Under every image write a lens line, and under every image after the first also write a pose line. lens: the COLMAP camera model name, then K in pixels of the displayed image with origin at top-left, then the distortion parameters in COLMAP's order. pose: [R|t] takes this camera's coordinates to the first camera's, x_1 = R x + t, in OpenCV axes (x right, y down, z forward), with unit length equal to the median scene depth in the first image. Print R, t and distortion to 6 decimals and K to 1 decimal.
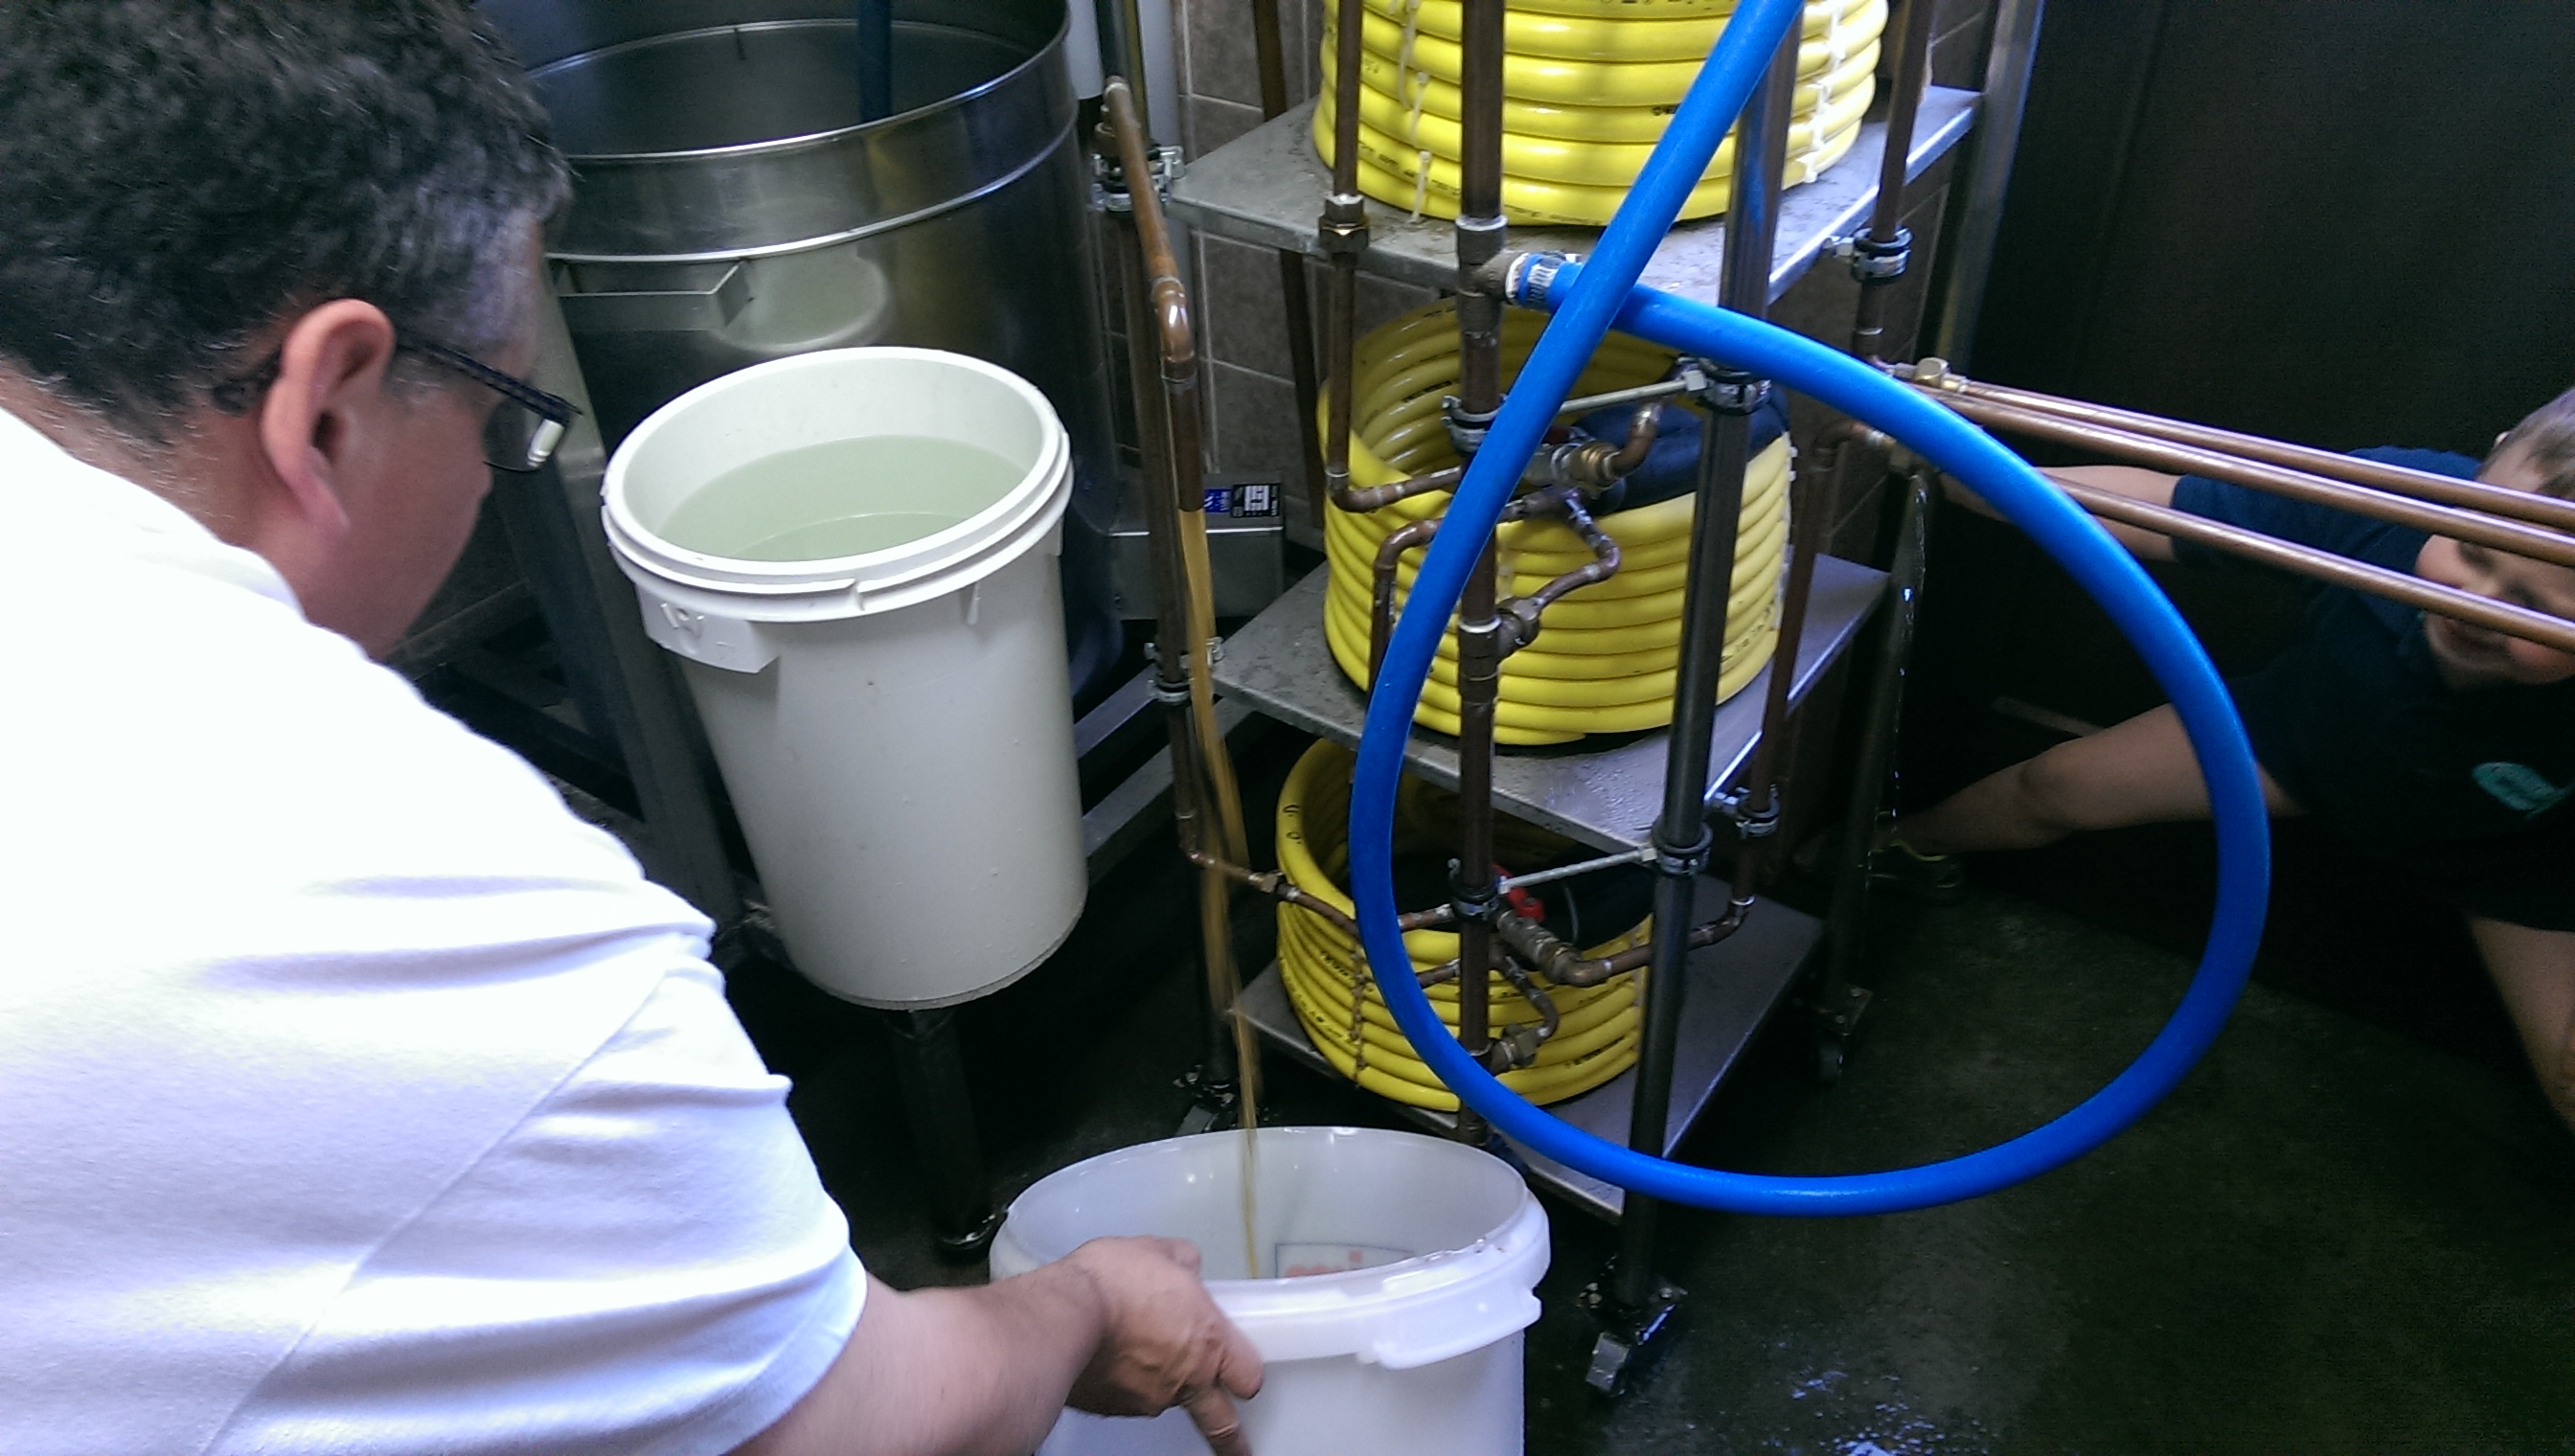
lens RADIAL K [[1838.3, 0, 1299.3], [0, 1838.3, 723.4], [0, 0, 1]] dist [0.063658, -0.066666]
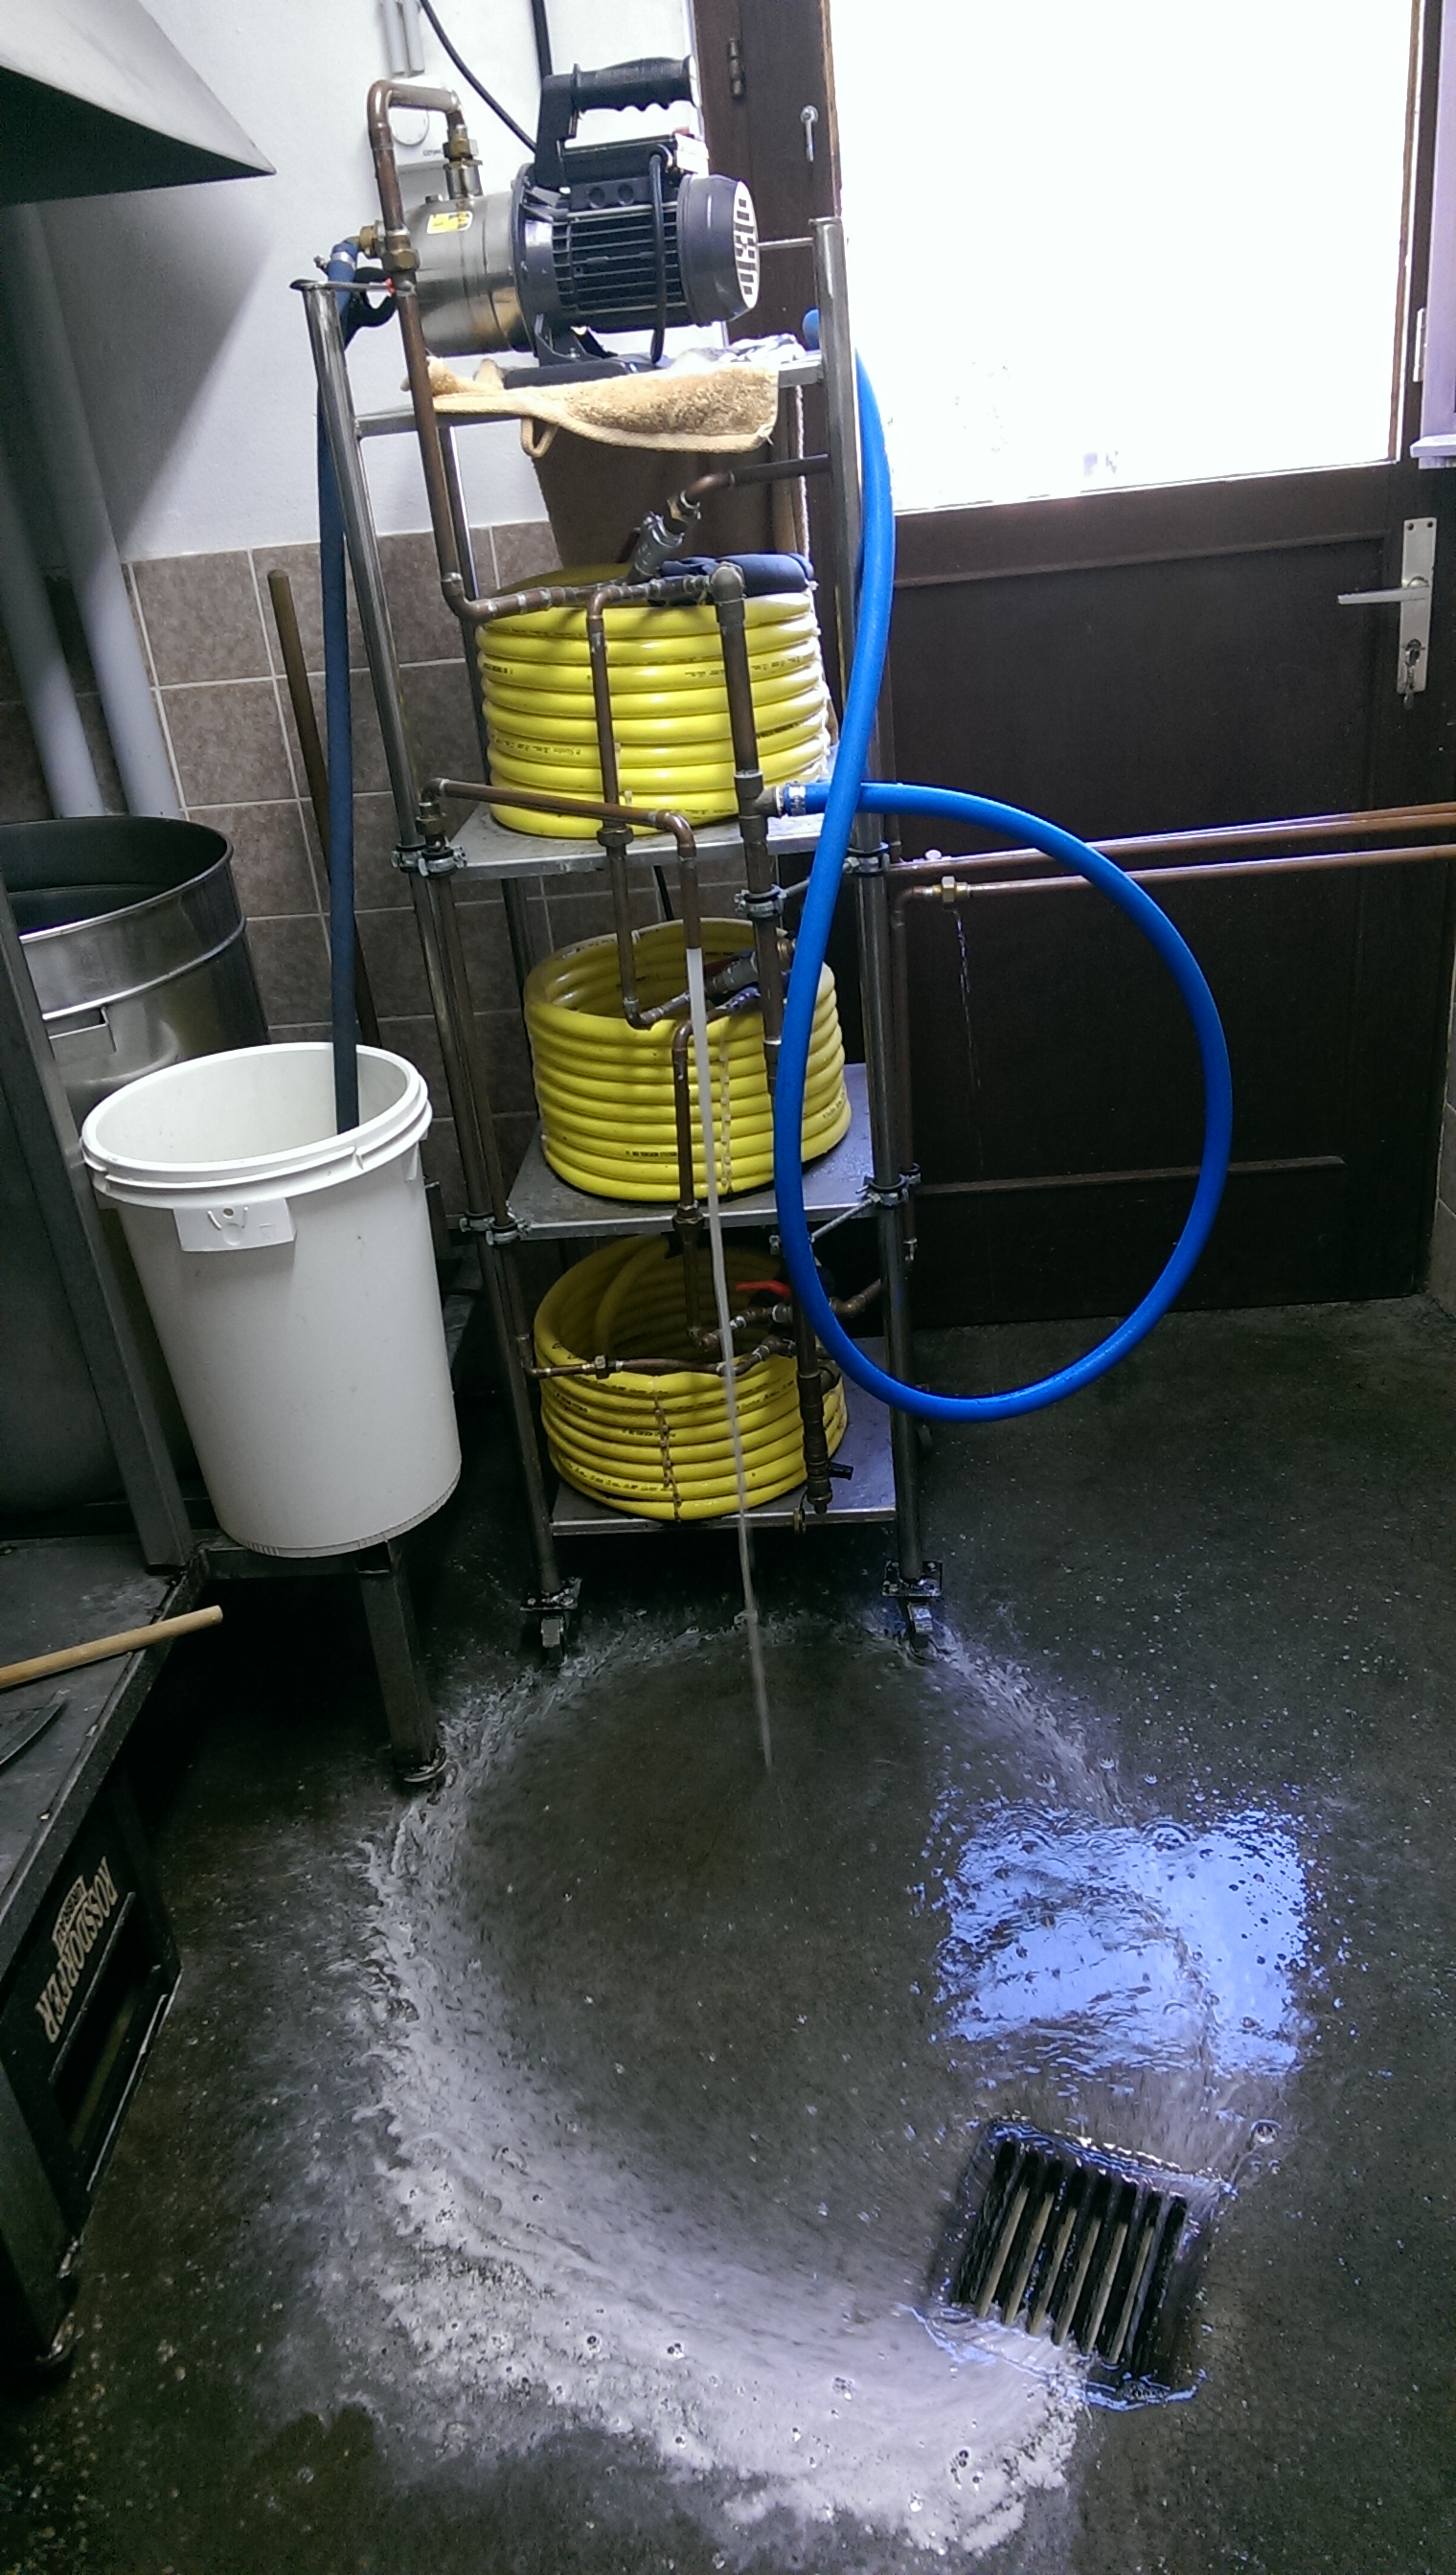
lens RADIAL K [[1838.3, 0, 732.0], [0, 1838.3, 1303.1], [0, 0, 1]] dist [0.063658, -0.066666]
pose [[0.842403, -0.283597, 0.458181, -0.658875], [0.374937, 0.919198, -0.120403, 0.298964], [-0.387013, 0.273217, 0.880666, -0.296135]]
